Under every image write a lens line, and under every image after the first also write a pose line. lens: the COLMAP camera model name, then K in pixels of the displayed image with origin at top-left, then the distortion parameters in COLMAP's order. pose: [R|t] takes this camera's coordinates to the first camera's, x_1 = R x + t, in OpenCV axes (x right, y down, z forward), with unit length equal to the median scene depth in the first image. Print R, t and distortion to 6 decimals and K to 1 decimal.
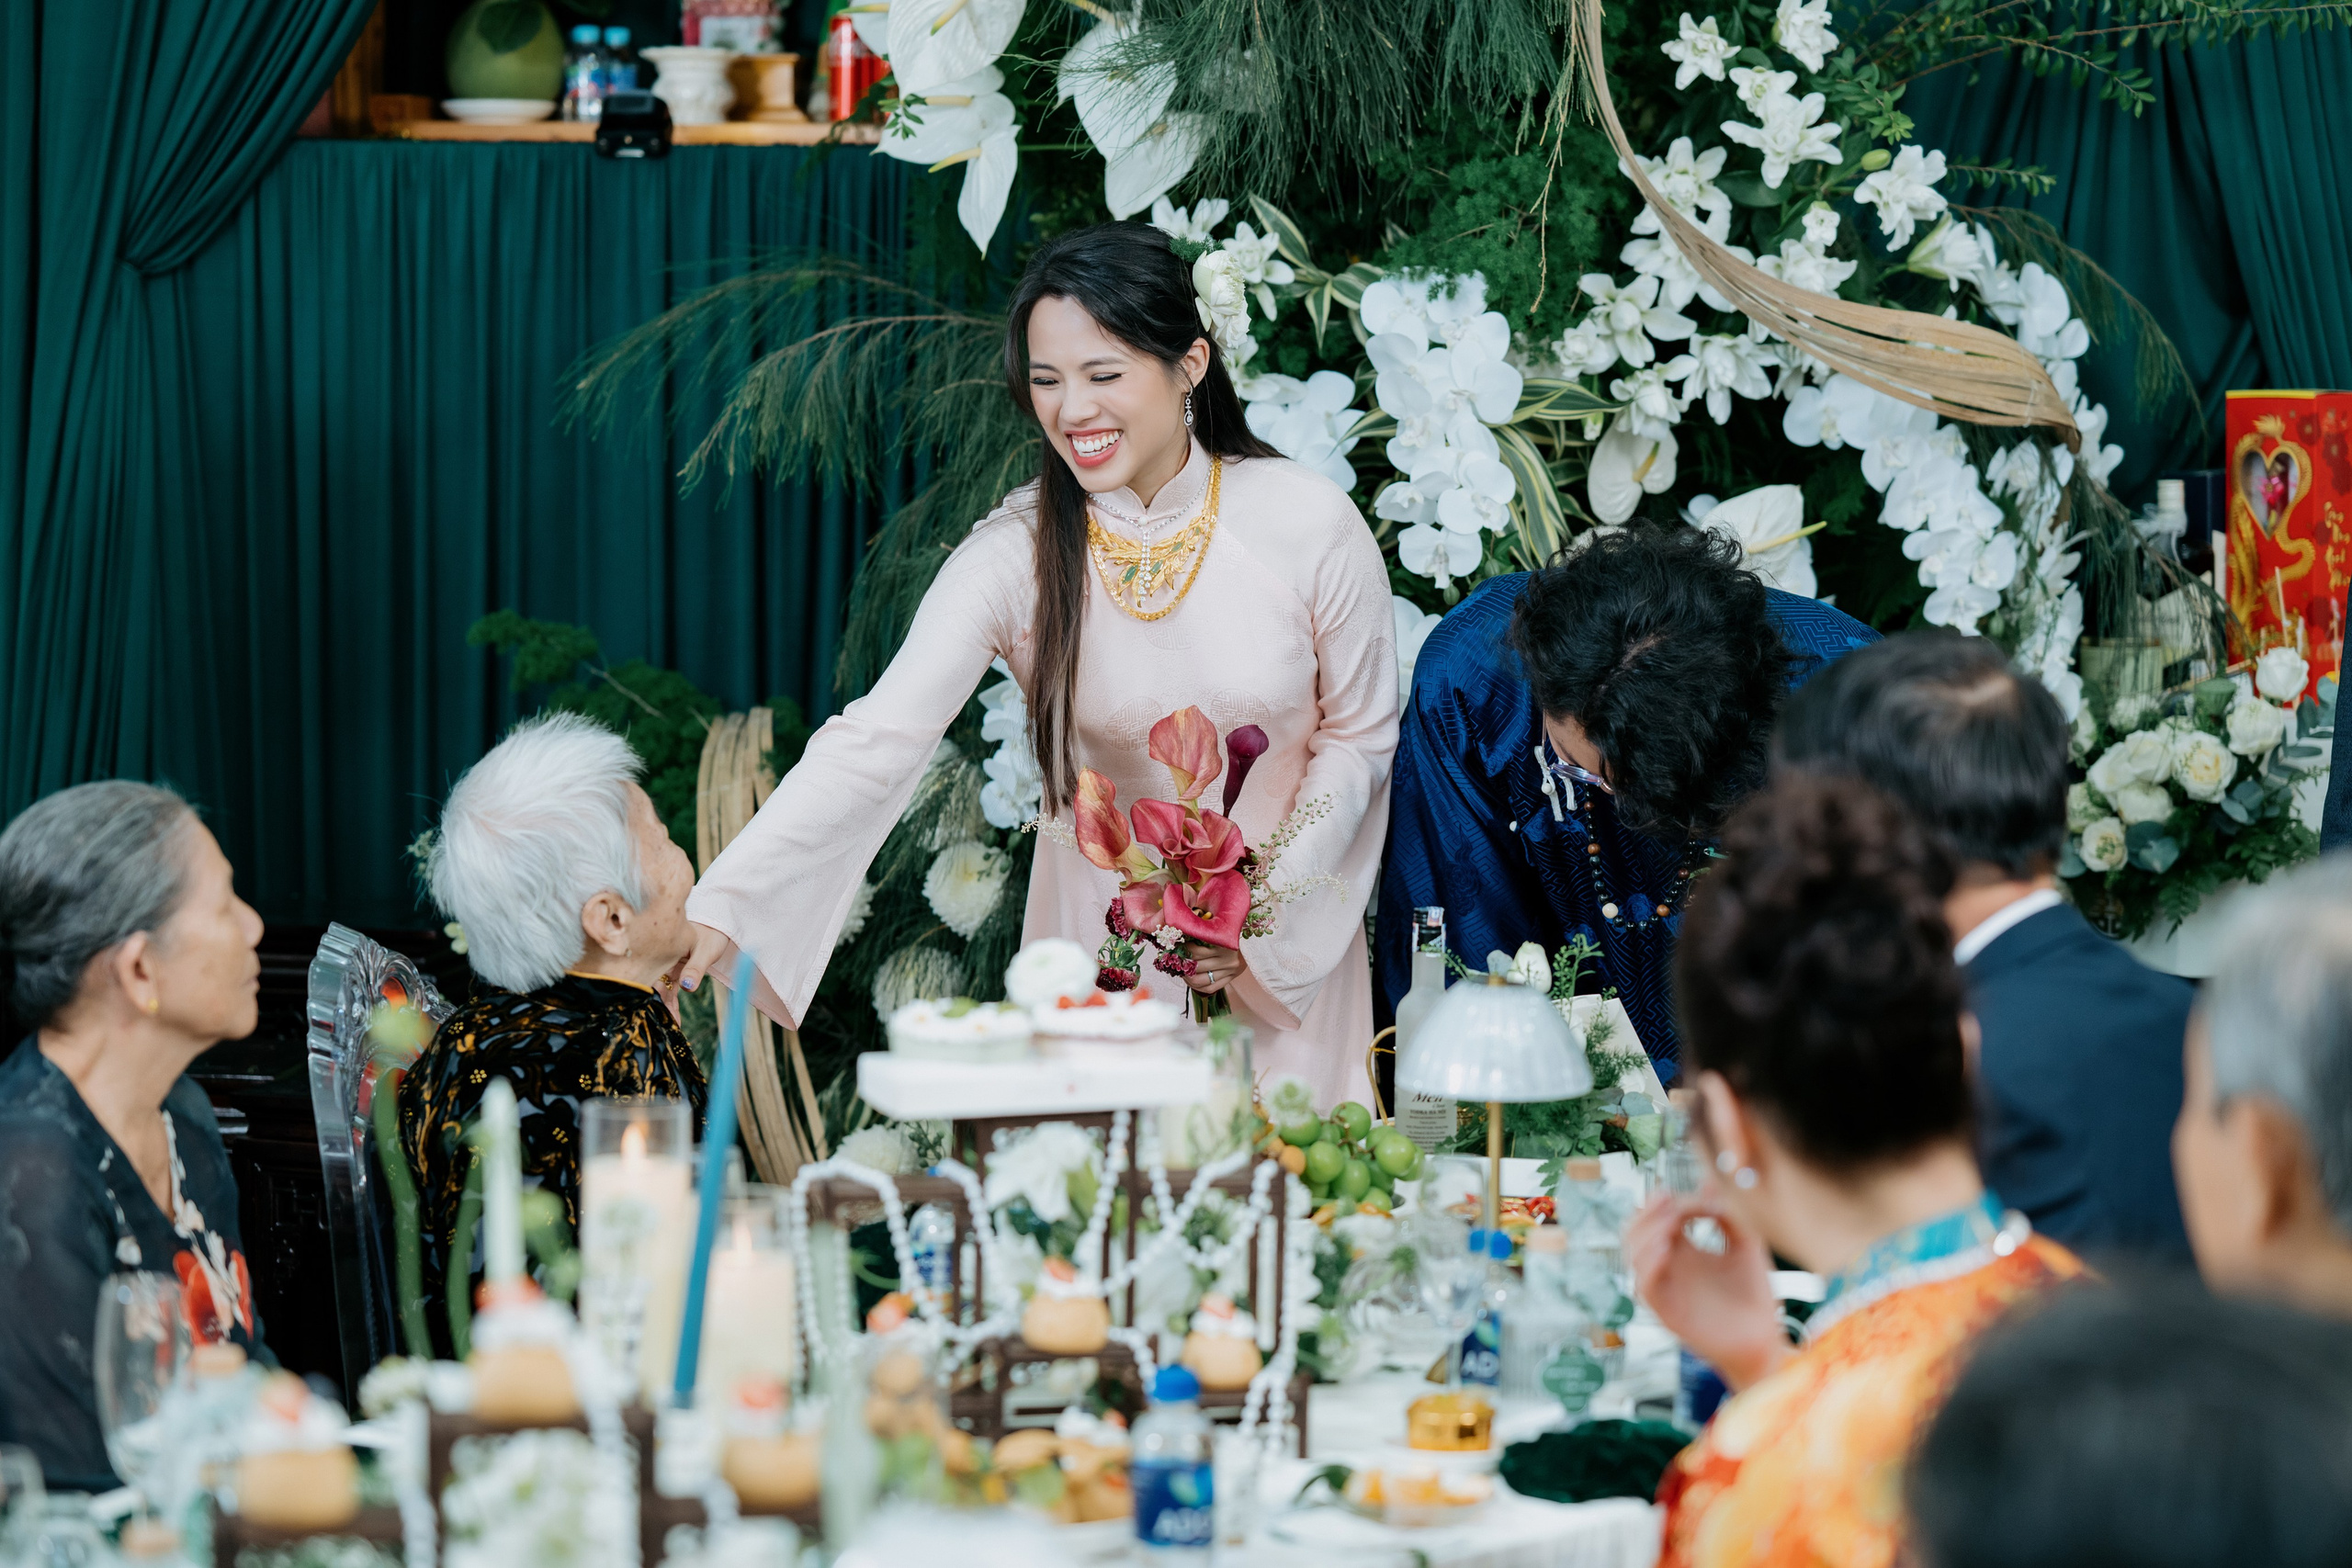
lens RADIAL K [[6045.7, 0, 1176.0], [0, 6045.7, 784.0], [0, 0, 1]] dist [0.034377, 1.026781]
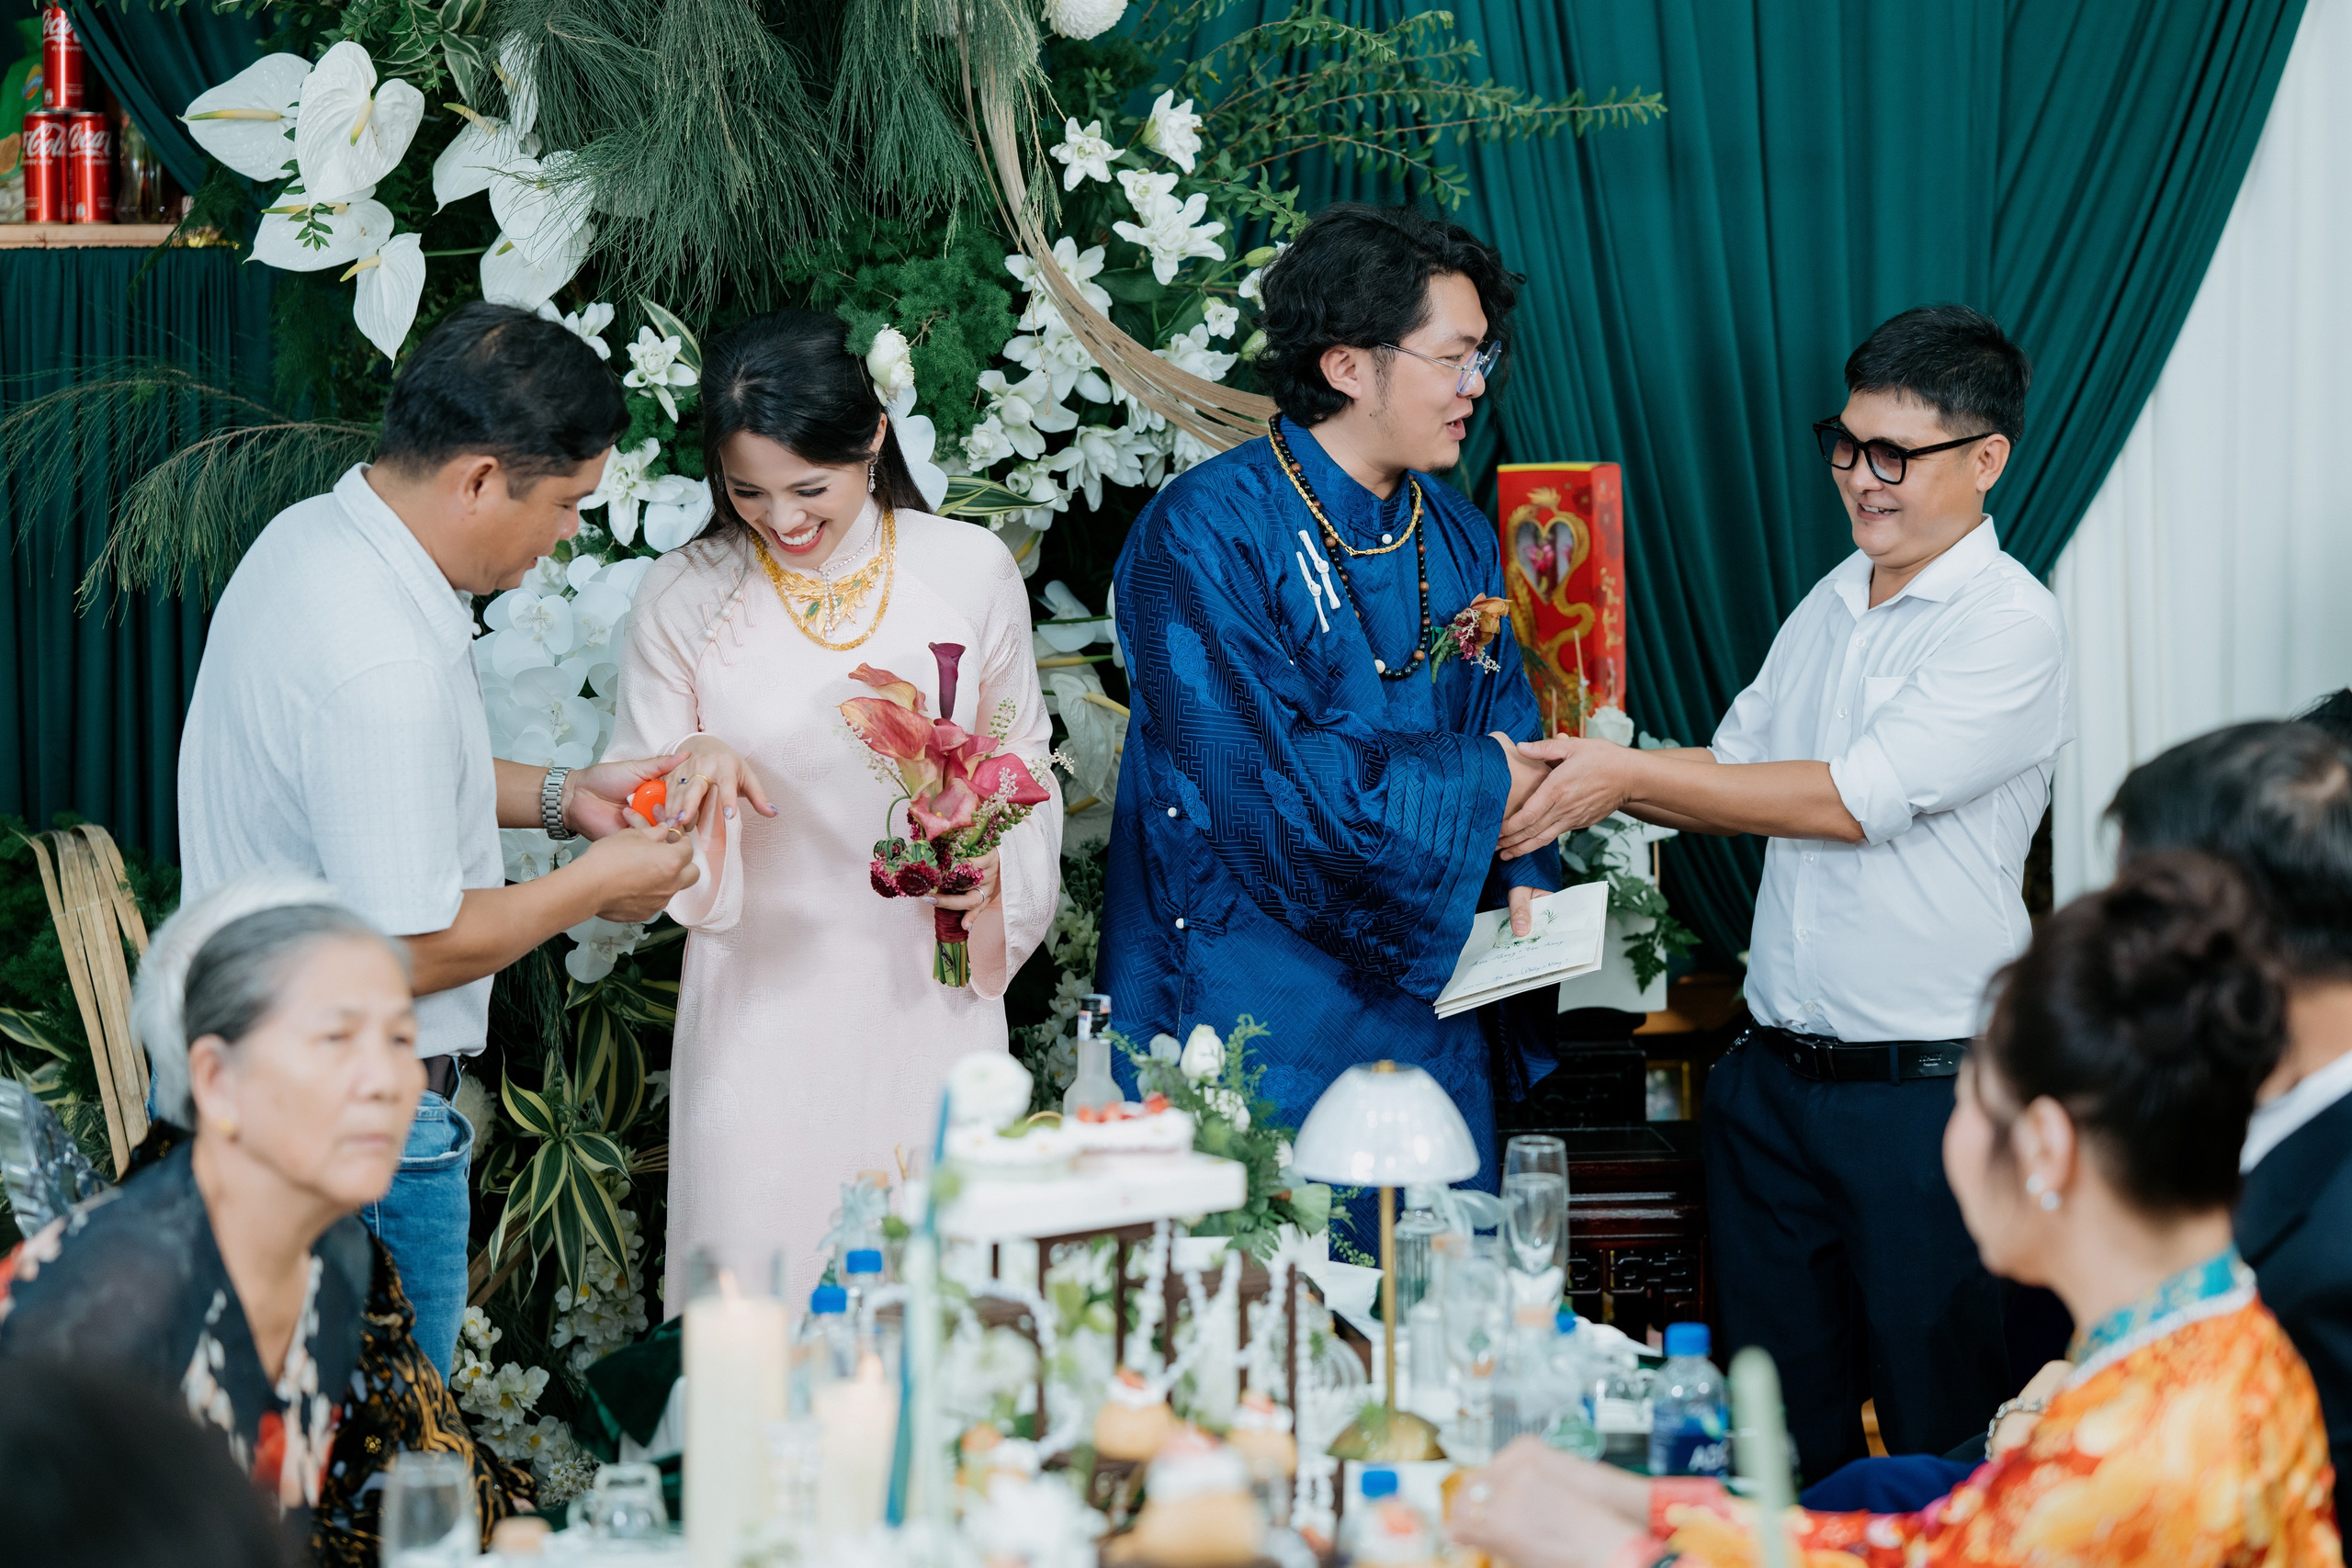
lens RADIAL K [[6045.7, 0, 1176.0], [0, 6045.7, 784.0], [0, 0, 1]] dist [0.034377, 1.026781]
pose [[0.951552, -0.042819, 0.304490, -0.215806], [0.043976, 0.999028, 0.003062, -0.015689], [-0.304326, 0.010477, 0.952510, 0.011019]]
